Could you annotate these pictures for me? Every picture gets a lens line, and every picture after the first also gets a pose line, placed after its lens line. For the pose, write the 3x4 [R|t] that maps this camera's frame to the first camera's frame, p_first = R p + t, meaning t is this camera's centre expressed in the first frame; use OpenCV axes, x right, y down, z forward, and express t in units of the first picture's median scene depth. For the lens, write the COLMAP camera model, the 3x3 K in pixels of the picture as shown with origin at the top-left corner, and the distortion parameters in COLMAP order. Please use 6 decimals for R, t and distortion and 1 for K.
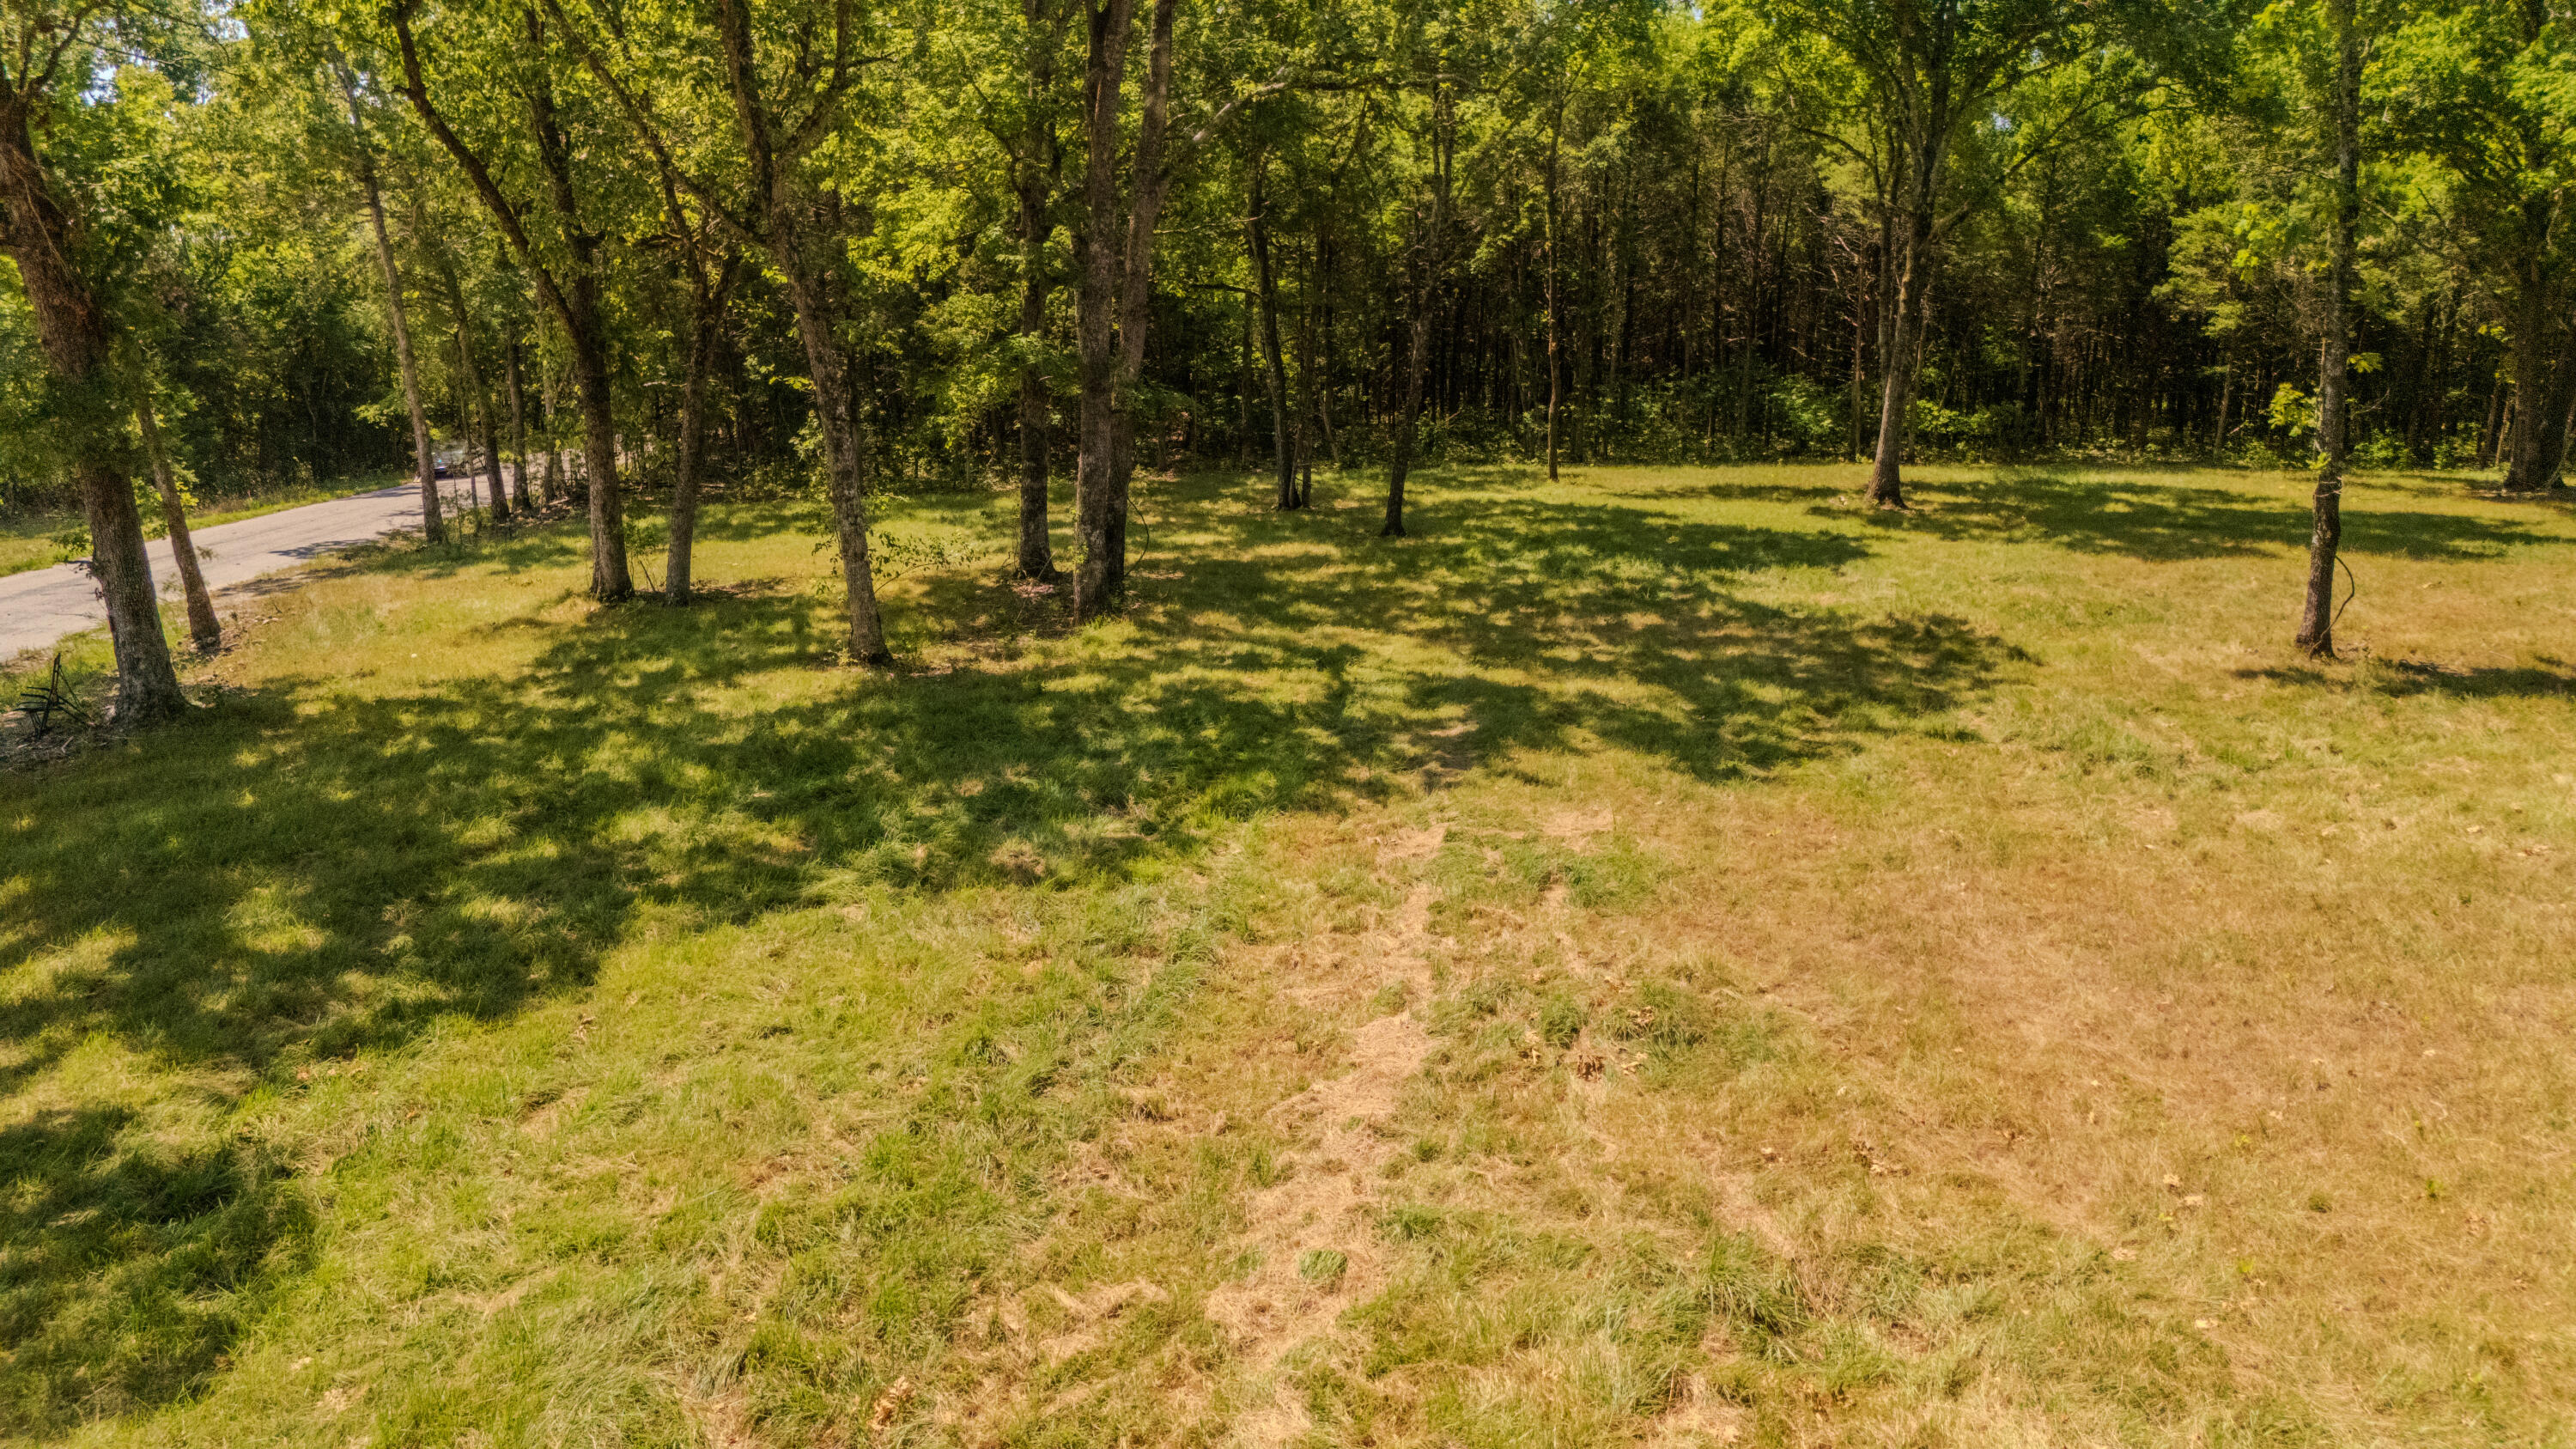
lens RADIAL K [[1896.2, 0, 1289.9], [0, 1896.2, 713.4], [0, 0, 1]] dist [0.075682, -0.084066]
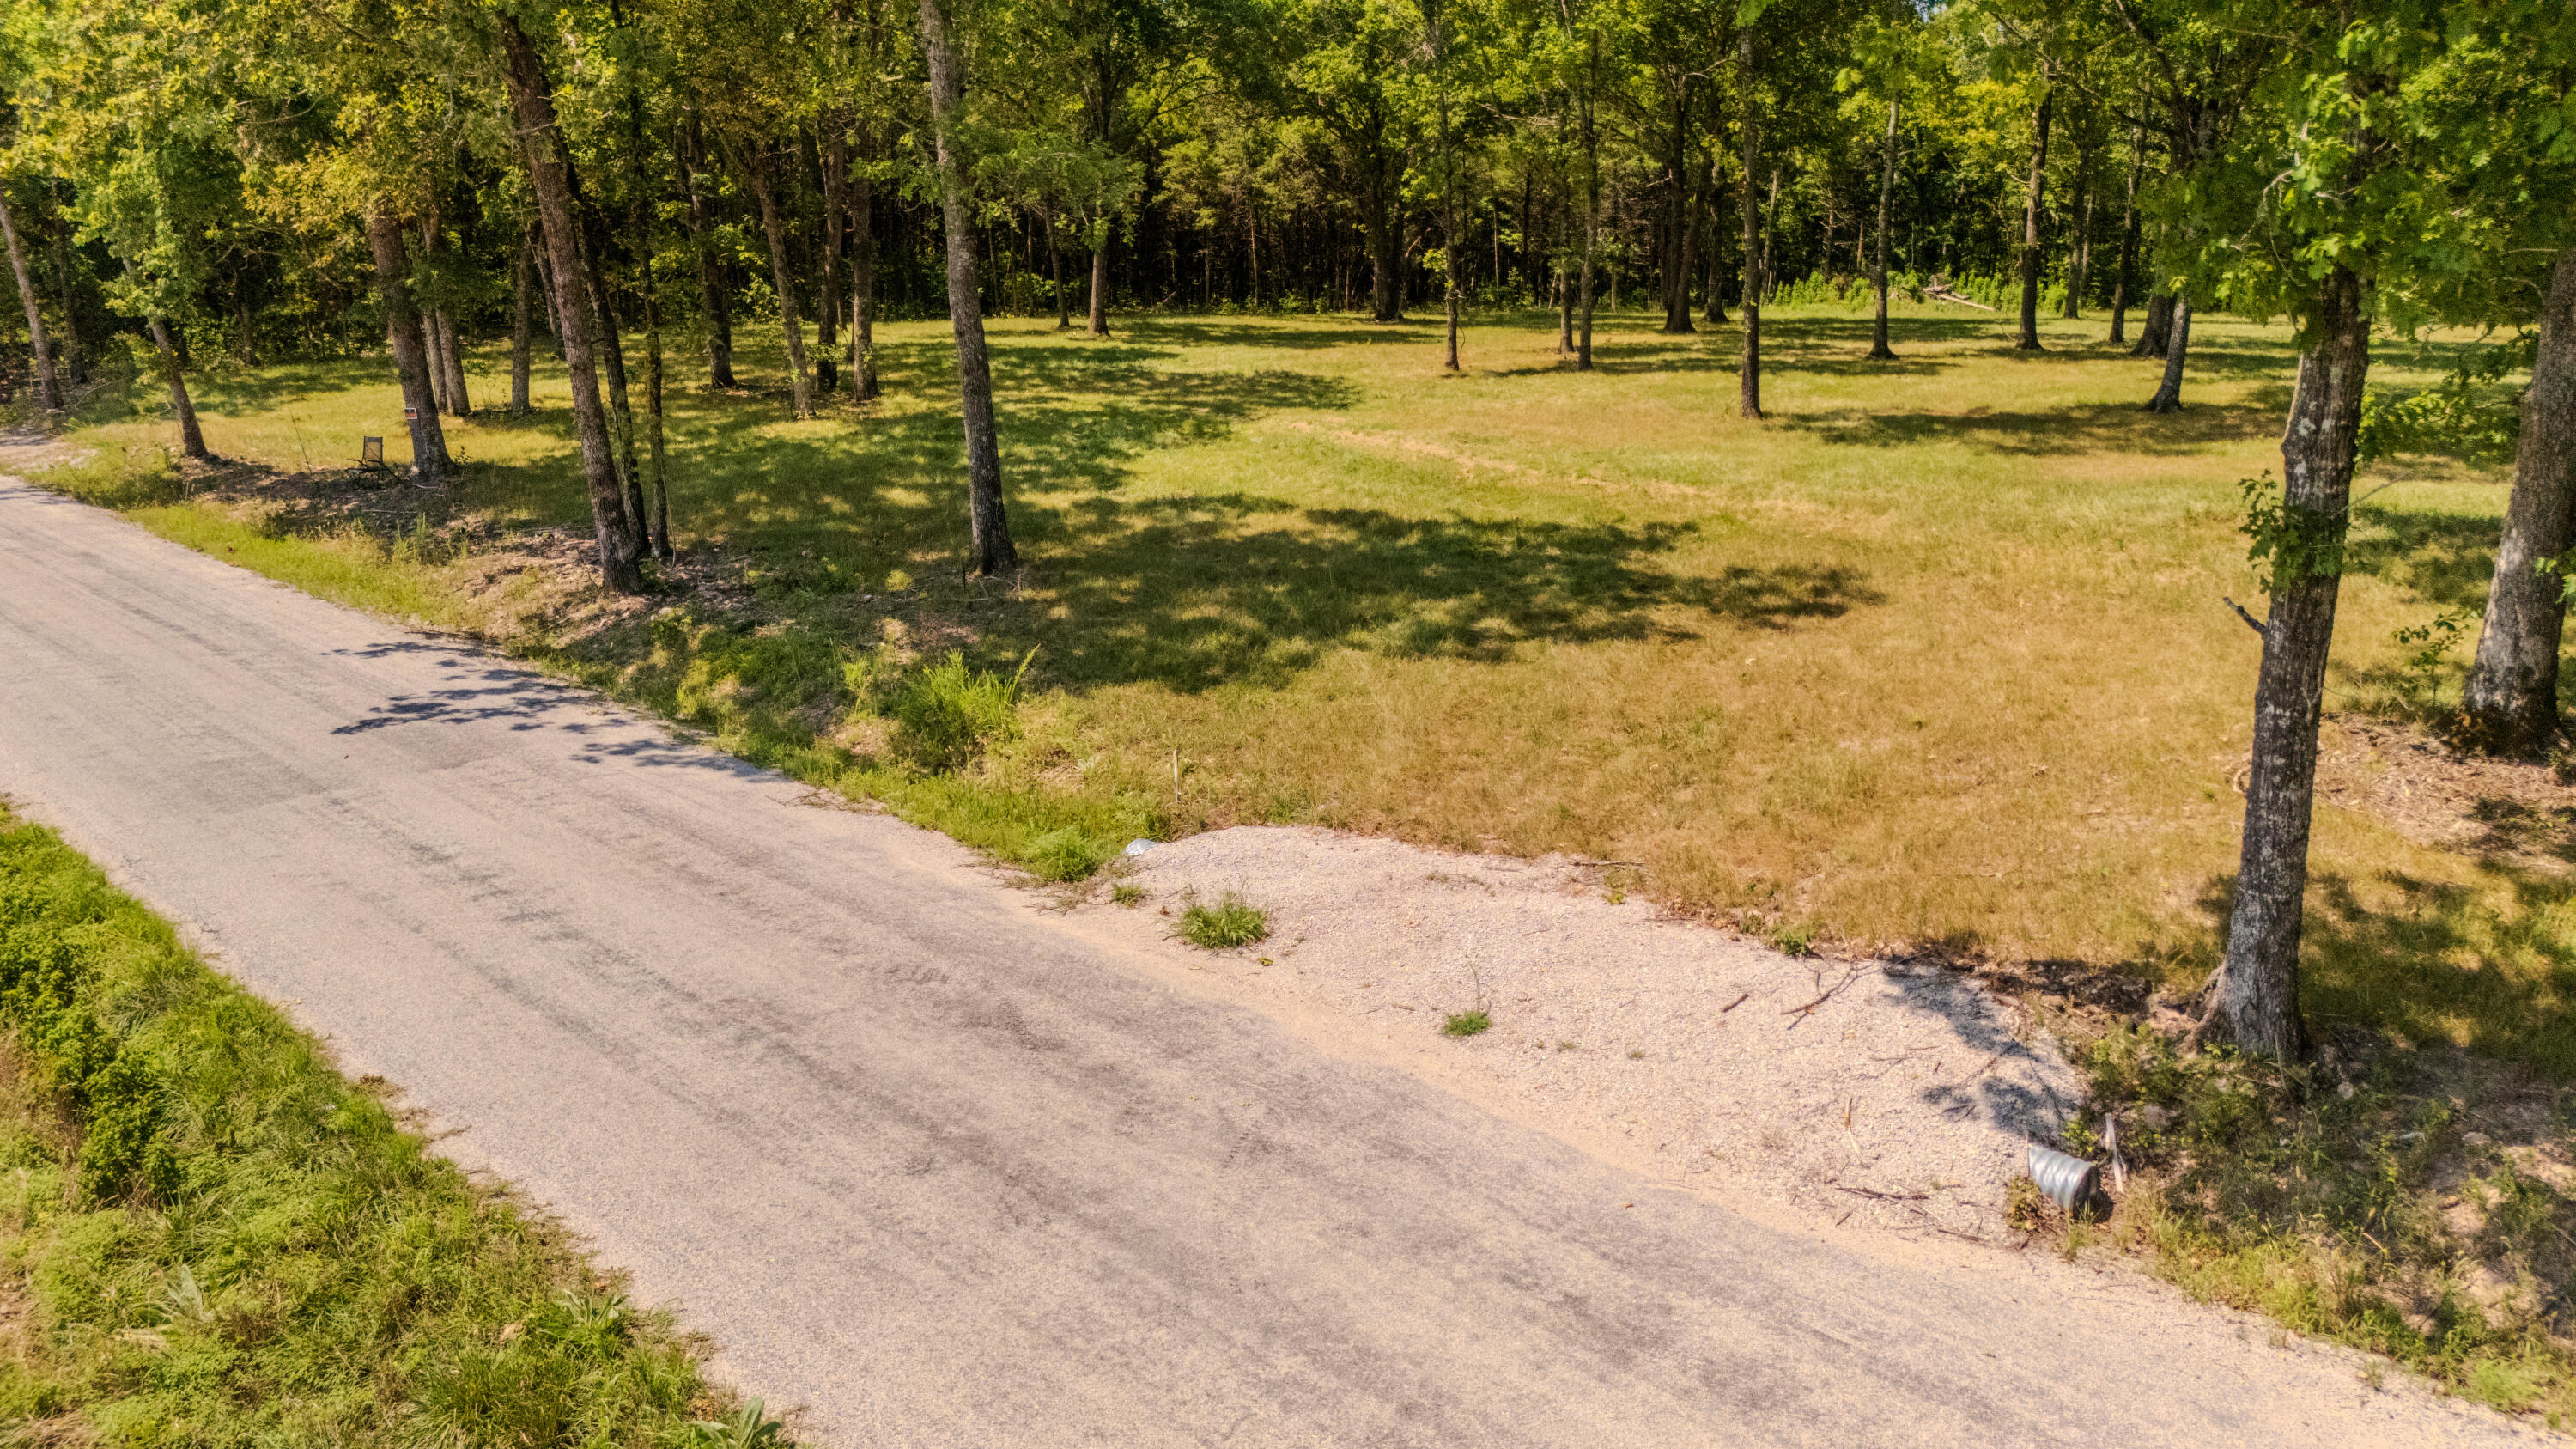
lens RADIAL K [[1896.2, 0, 1296.6], [0, 1896.2, 738.7], [0, 0, 1]] dist [0.075682, -0.084066]
pose [[0.799911, -0.157199, 0.579164, -0.405122], [0.119719, 0.987484, 0.102677, 0.060937], [-0.588056, -0.012795, 0.808719, -0.296222]]
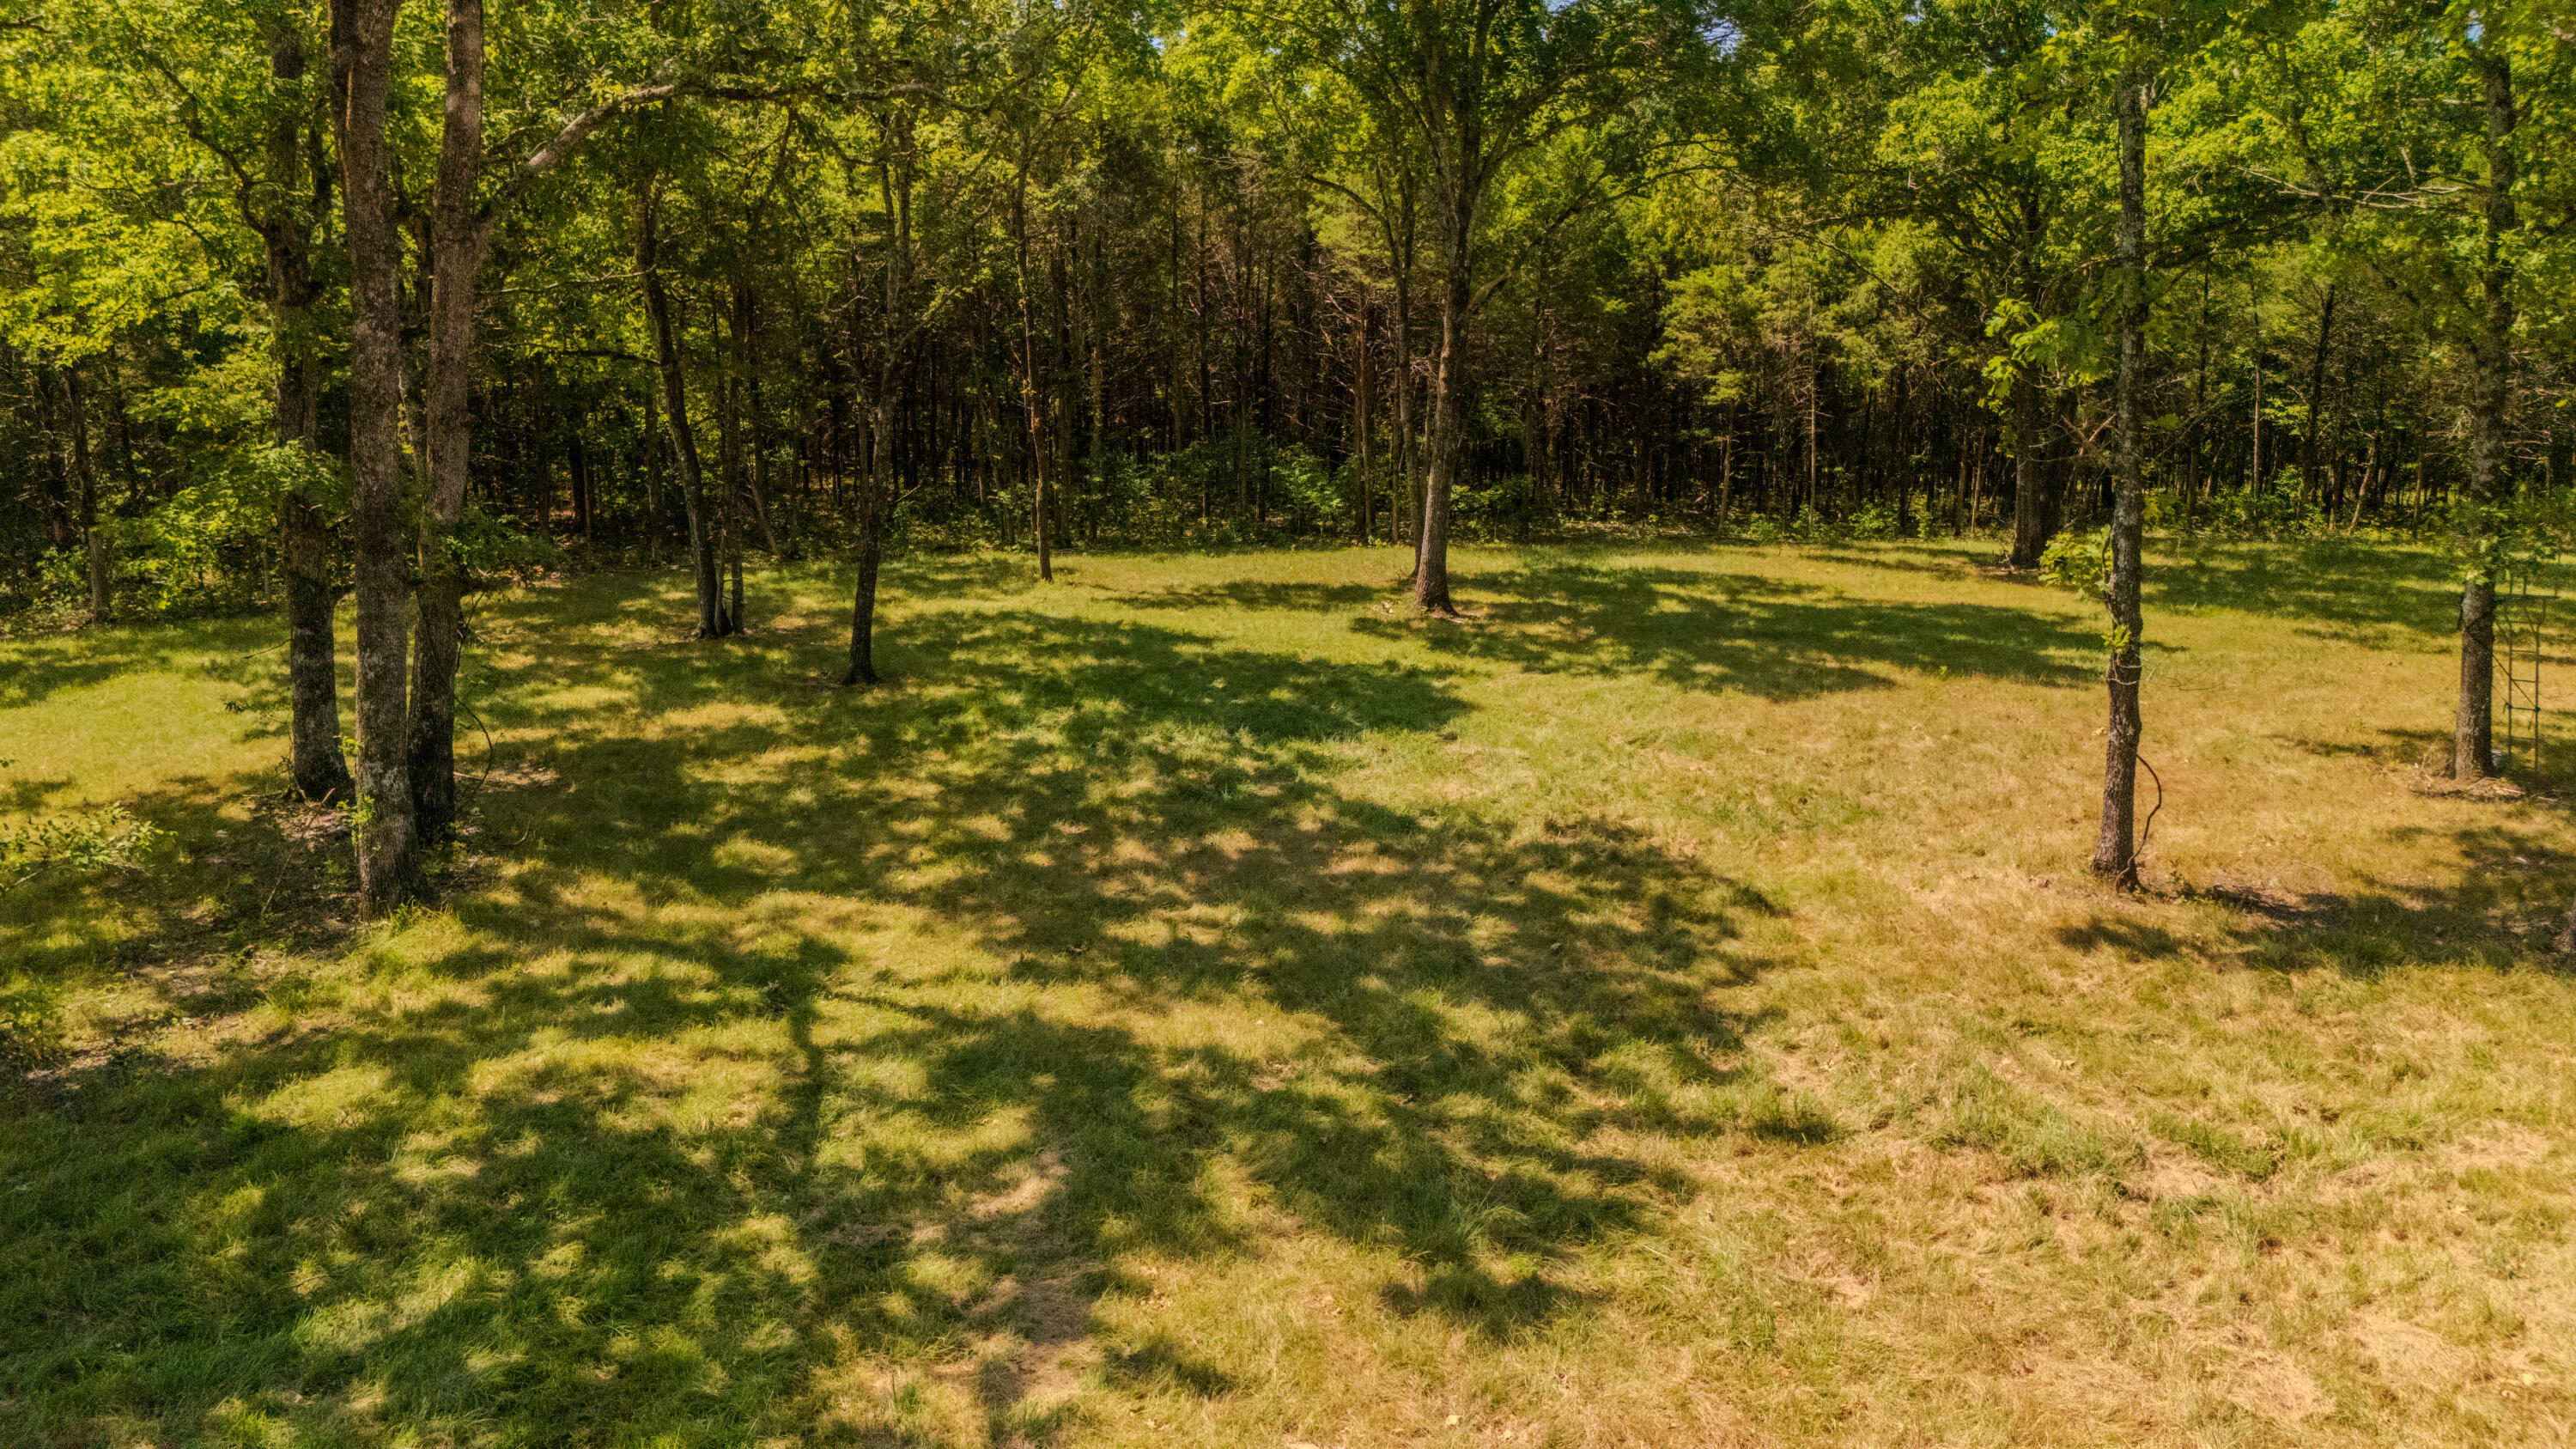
lens RADIAL K [[1896.2, 0, 1292.5], [0, 1896.2, 724.3], [0, 0, 1]] dist [0.075682, -0.084066]
pose [[0.957626, -0.052776, 0.283137, 0.001772], [0.056474, 0.998392, -0.004907, -0.043484], [-0.282423, 0.020689, 0.959067, 0.146735]]
